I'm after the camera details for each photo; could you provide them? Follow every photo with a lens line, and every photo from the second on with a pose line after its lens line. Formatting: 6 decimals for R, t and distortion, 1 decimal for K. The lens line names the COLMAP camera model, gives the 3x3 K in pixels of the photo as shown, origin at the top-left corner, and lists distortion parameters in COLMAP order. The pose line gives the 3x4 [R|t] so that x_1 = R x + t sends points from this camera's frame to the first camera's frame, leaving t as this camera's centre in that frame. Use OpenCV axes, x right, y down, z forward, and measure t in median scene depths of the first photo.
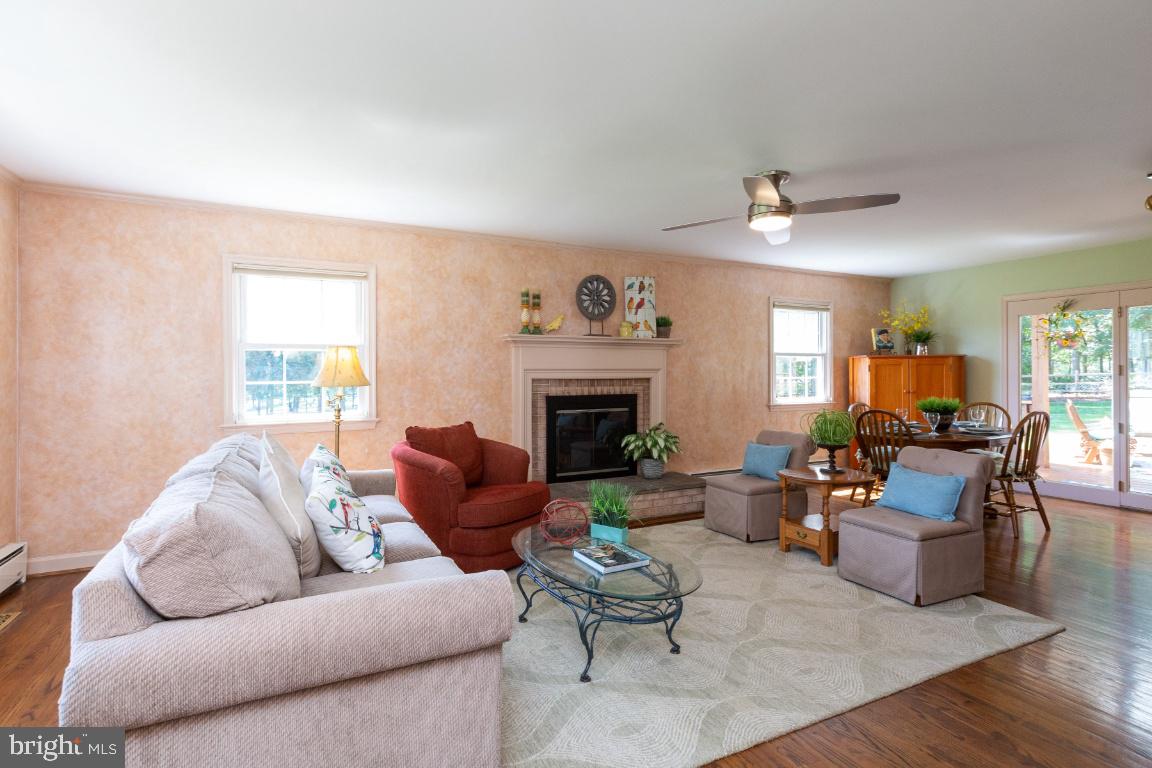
lens RADIAL K [[537.2, 0, 581.4], [0, 537.2, 381.1], [0, 0, 1]] dist [0.007475, 0.000151]
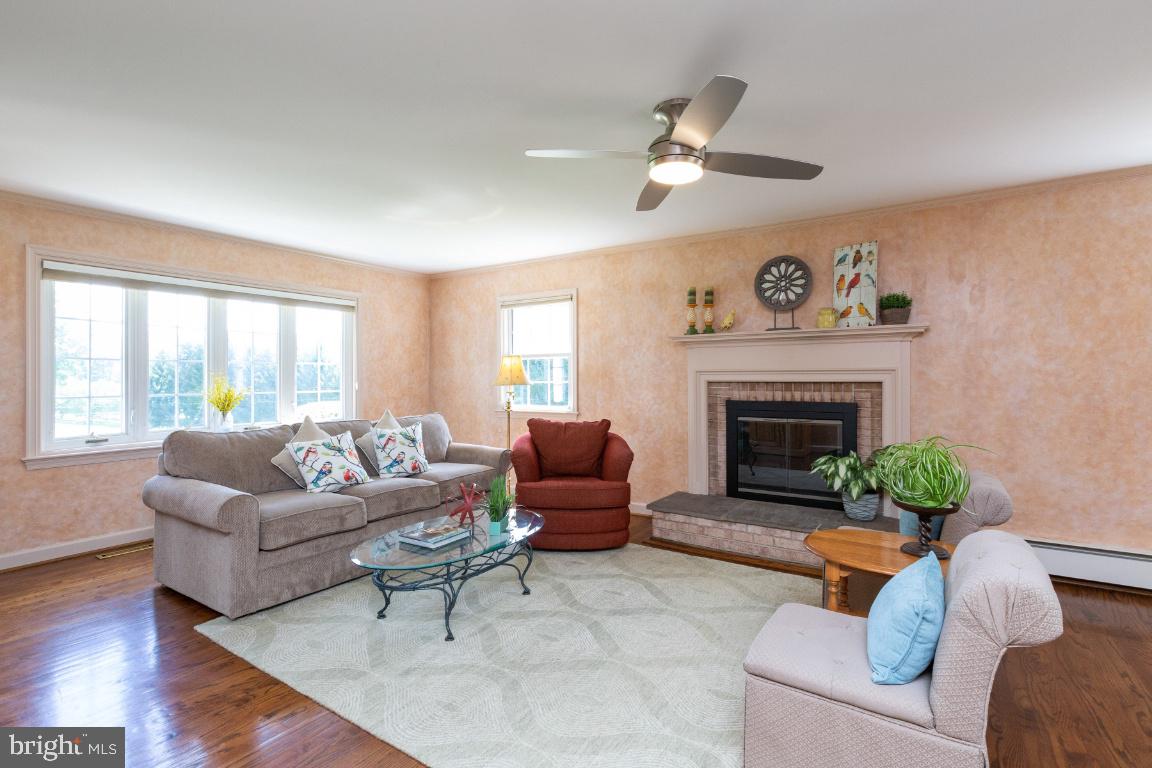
lens RADIAL K [[531.3, 0, 572.9], [0, 531.3, 375.7], [0, 0, 1]] dist [-0.005638, 0.000709]
pose [[0.527214, 0.001569, -0.849731, 0.572717], [-0.008676, 0.999956, -0.003536, -0.008288], [0.849688, 0.009236, 0.527204, 0.311646]]
